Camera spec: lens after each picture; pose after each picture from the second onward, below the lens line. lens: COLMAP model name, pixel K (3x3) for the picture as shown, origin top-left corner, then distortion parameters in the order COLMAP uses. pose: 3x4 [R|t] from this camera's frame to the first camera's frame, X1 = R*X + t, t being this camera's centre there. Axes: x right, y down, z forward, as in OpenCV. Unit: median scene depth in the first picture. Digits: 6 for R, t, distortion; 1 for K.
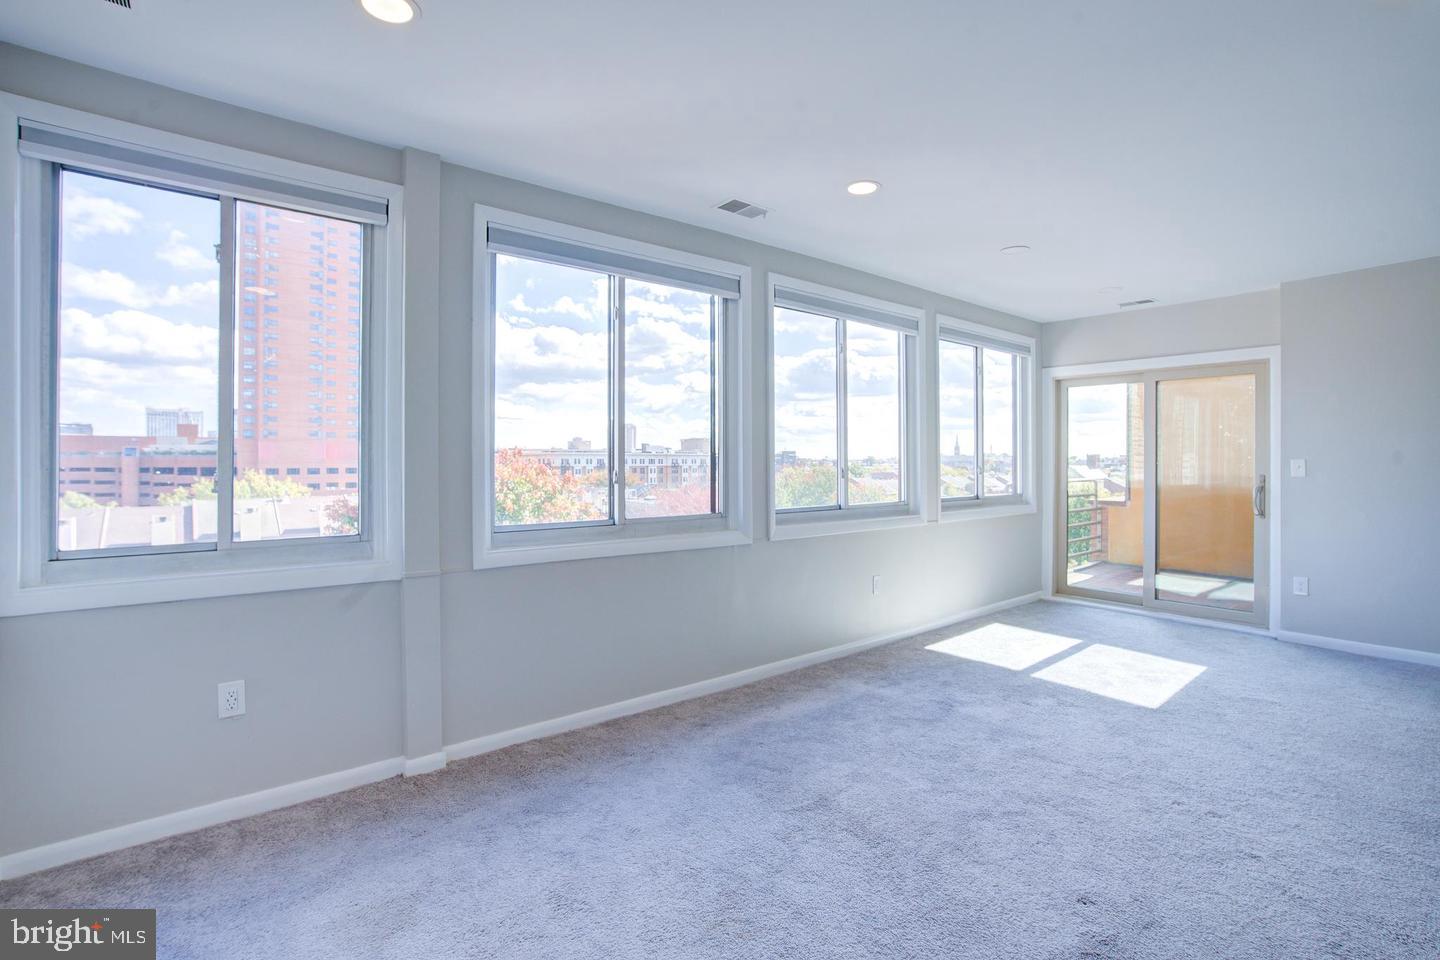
lens RADIAL K [[651.7, 0, 642.2], [0, 651.7, 485.1], [0, 0, 1]] dist [-0.039197, 0.000448]
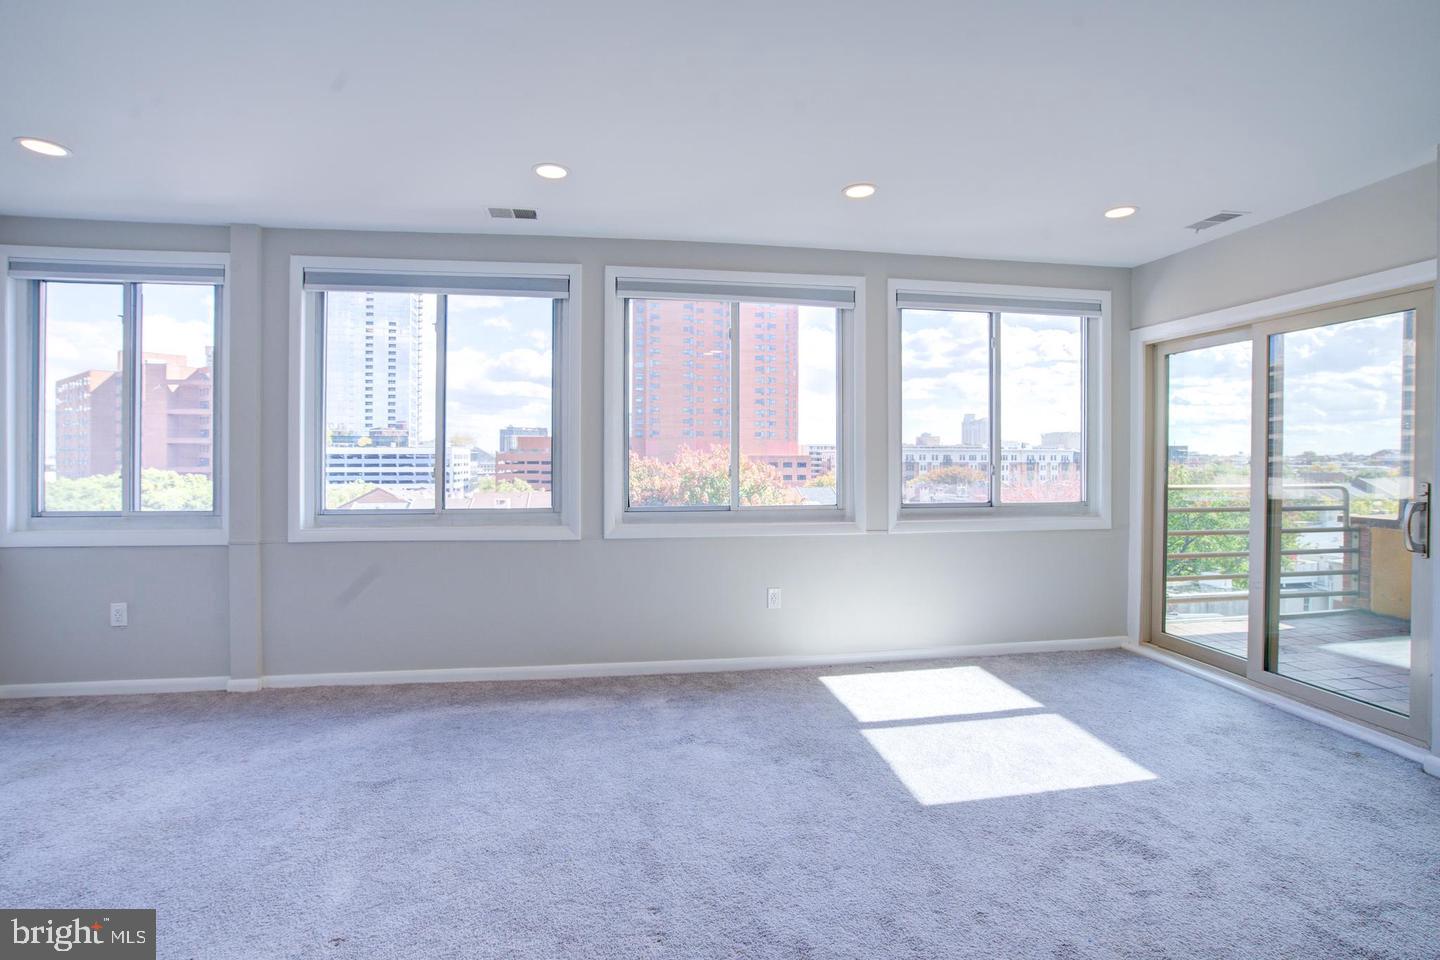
lens RADIAL K [[633.9, 0, 720.0], [0, 633.9, 480.0], [0, 0, 1]] dist [-0.033734, -0.000299]
pose [[0.884079, 0.018326, -0.466978, 0.654287], [-0.018477, 0.999820, 0.004258, -0.008652], [0.466972, 0.004864, 0.884259, 0.191777]]
